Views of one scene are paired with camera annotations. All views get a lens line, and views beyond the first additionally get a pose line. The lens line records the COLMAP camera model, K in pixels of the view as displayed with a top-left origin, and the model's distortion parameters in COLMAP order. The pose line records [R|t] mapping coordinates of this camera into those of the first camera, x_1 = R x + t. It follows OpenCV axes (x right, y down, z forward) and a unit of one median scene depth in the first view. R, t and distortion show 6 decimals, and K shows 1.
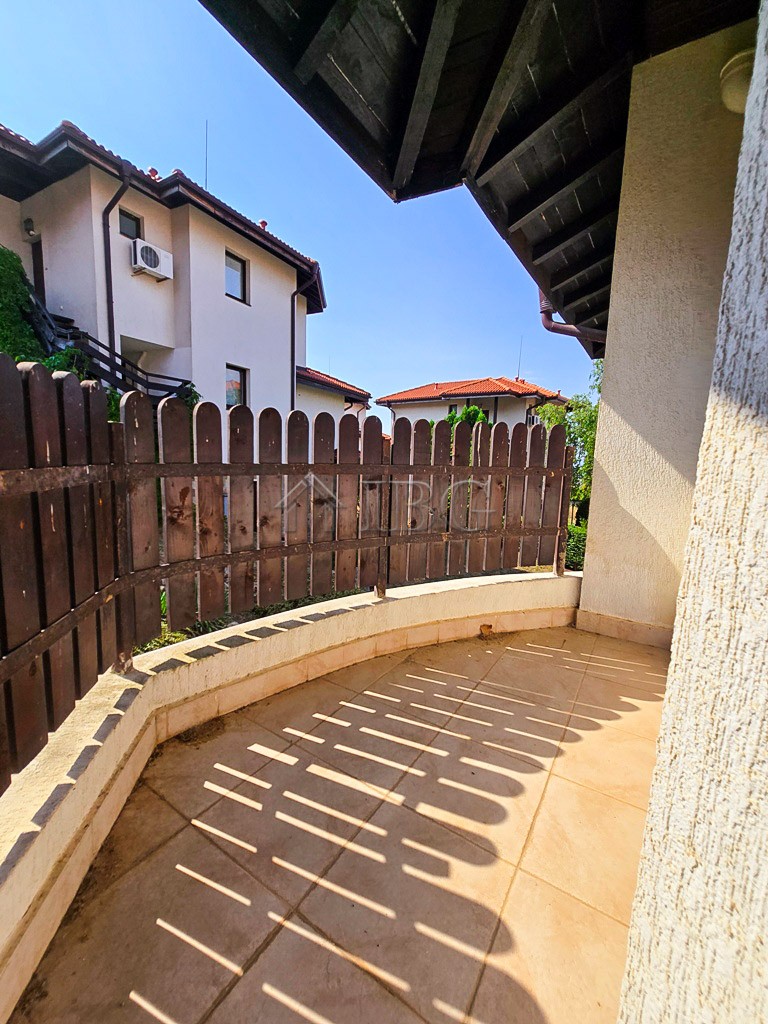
lens RADIAL K [[419.6, 0, 381.7], [0, 419.6, 513.0], [0, 0, 1]] dist [-0.005689, 0.001192]
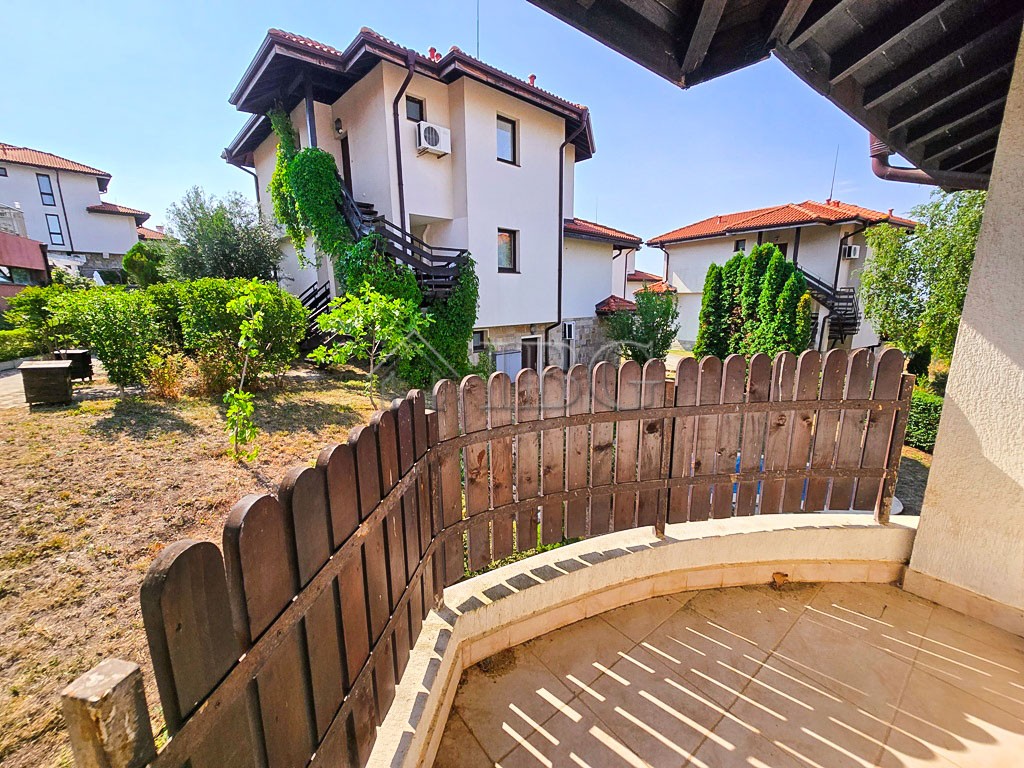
lens RADIAL K [[419.6, 0, 506.4], [0, 419.6, 384.6], [0, 0, 1]] dist [-0.005689, 0.001192]
pose [[0.946360, 0.021474, -0.322401, -0.028336], [0.001908, 0.997400, 0.072034, -0.199669], [0.323109, -0.068785, 0.943859, -0.020700]]
